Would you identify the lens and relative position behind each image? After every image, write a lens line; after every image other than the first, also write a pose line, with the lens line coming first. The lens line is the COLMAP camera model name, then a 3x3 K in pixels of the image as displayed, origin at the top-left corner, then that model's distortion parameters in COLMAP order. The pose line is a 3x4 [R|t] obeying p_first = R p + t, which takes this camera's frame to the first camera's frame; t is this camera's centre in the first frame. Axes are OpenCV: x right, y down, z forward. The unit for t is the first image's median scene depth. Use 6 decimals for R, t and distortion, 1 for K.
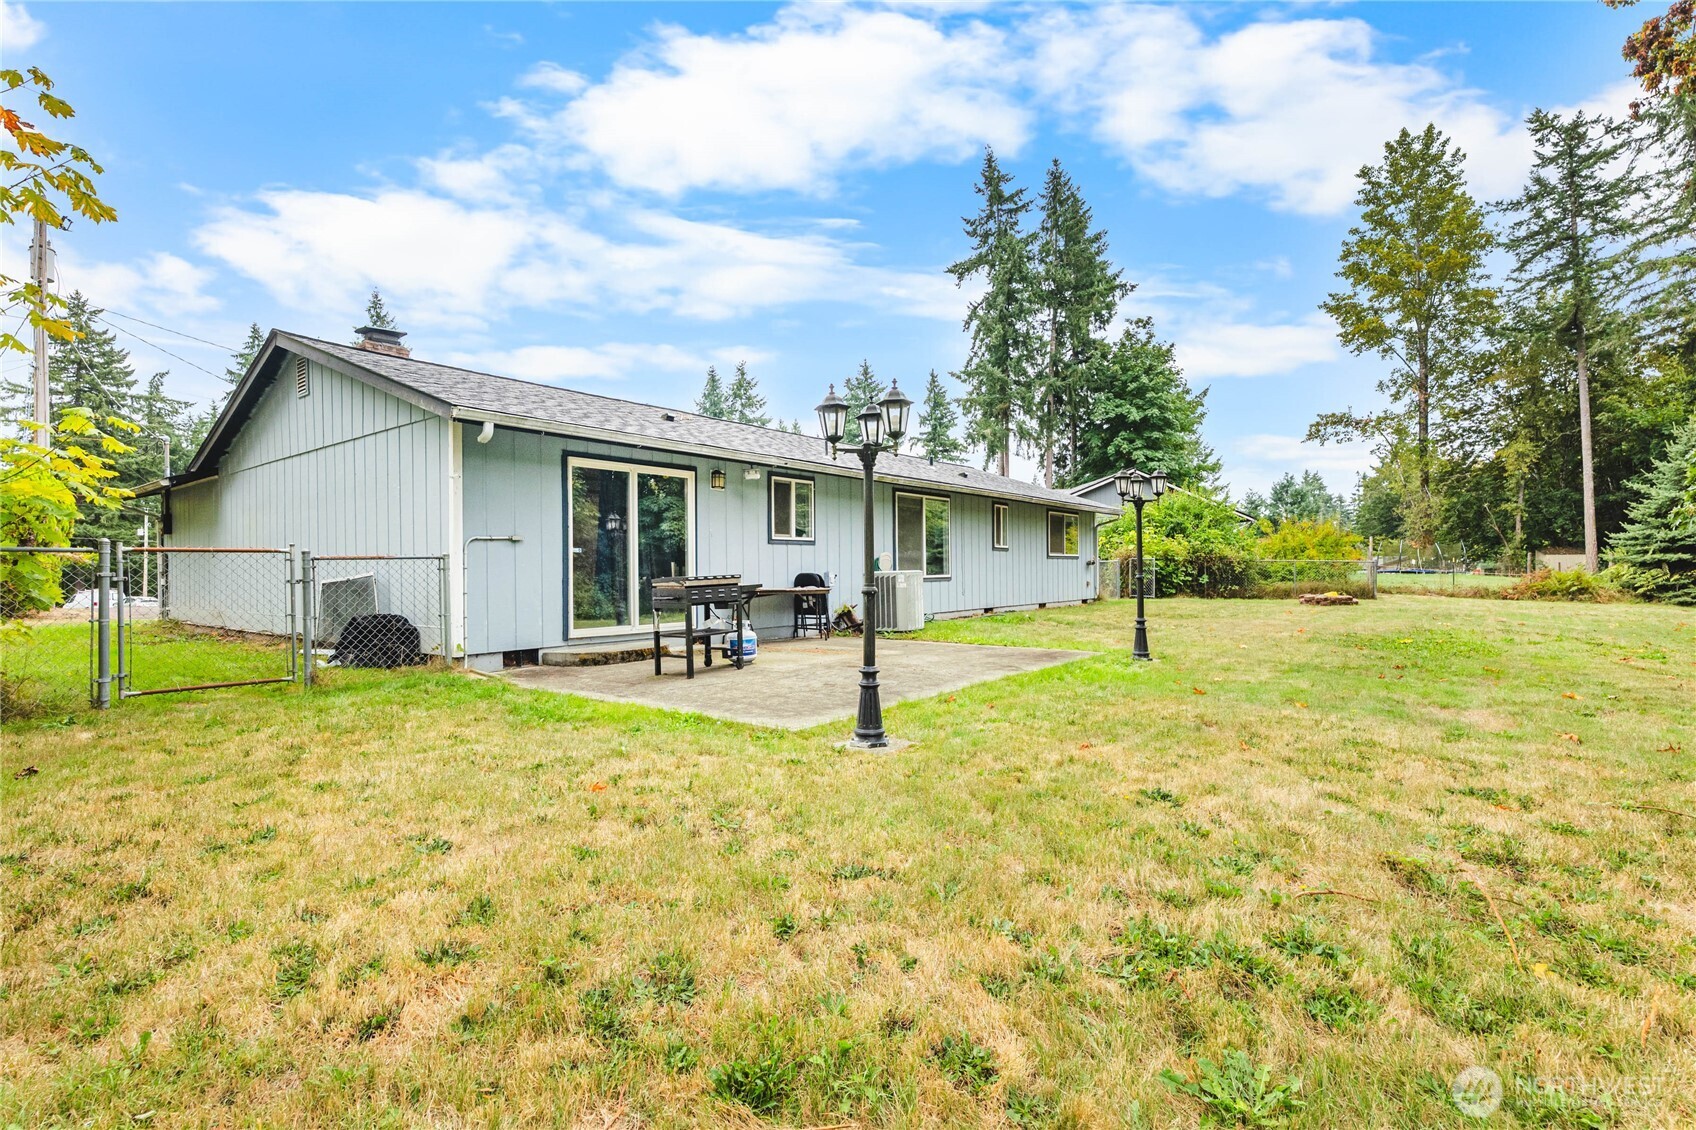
lens RADIAL K [[803.2, 0, 846.9], [0, 803.2, 560.7], [0, 0, 1]] dist [0.005158, -0.000536]
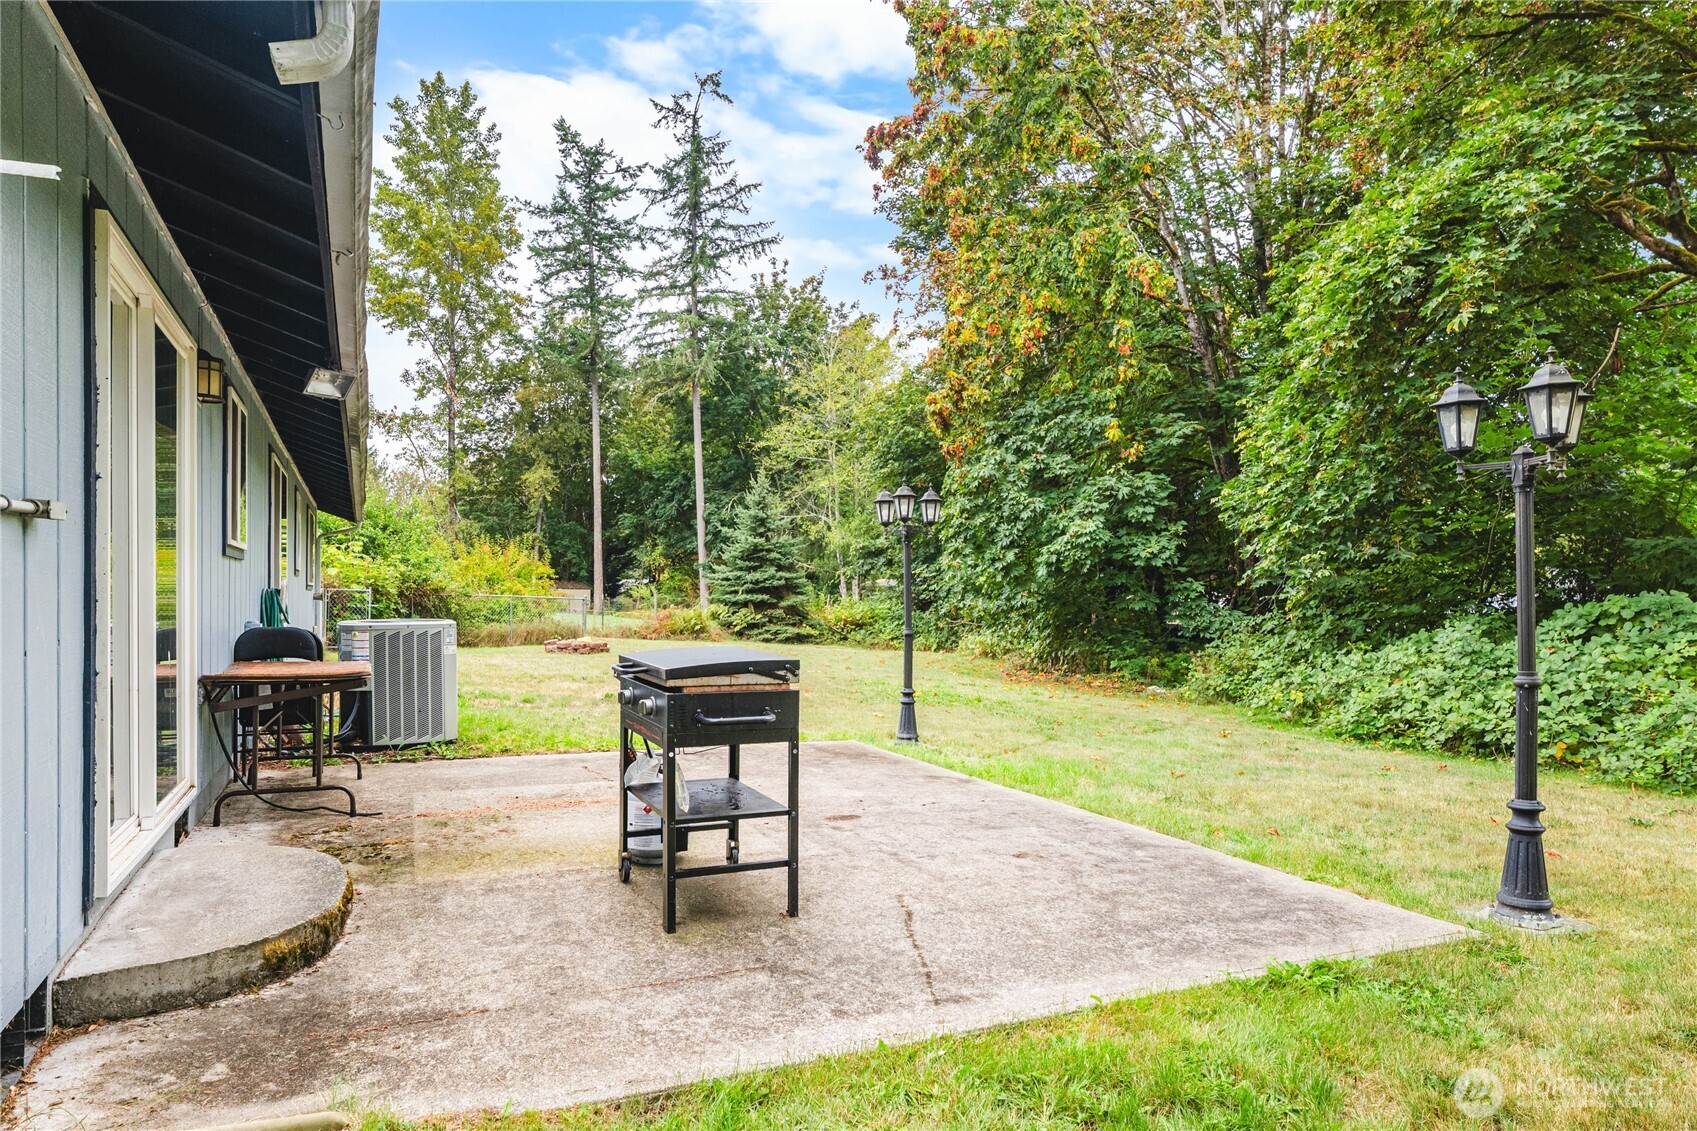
lens RADIAL K [[1055.2, 0, 894.4], [0, 1055.2, 606.8], [0, 0, 1]] dist [0.004676, -0.000208]
pose [[0.453787, 0.007212, 0.891081, -0.068275], [-0.024103, 0.999701, 0.004183, -0.001040], [-0.890784, -0.023376, 0.453825, 0.079673]]
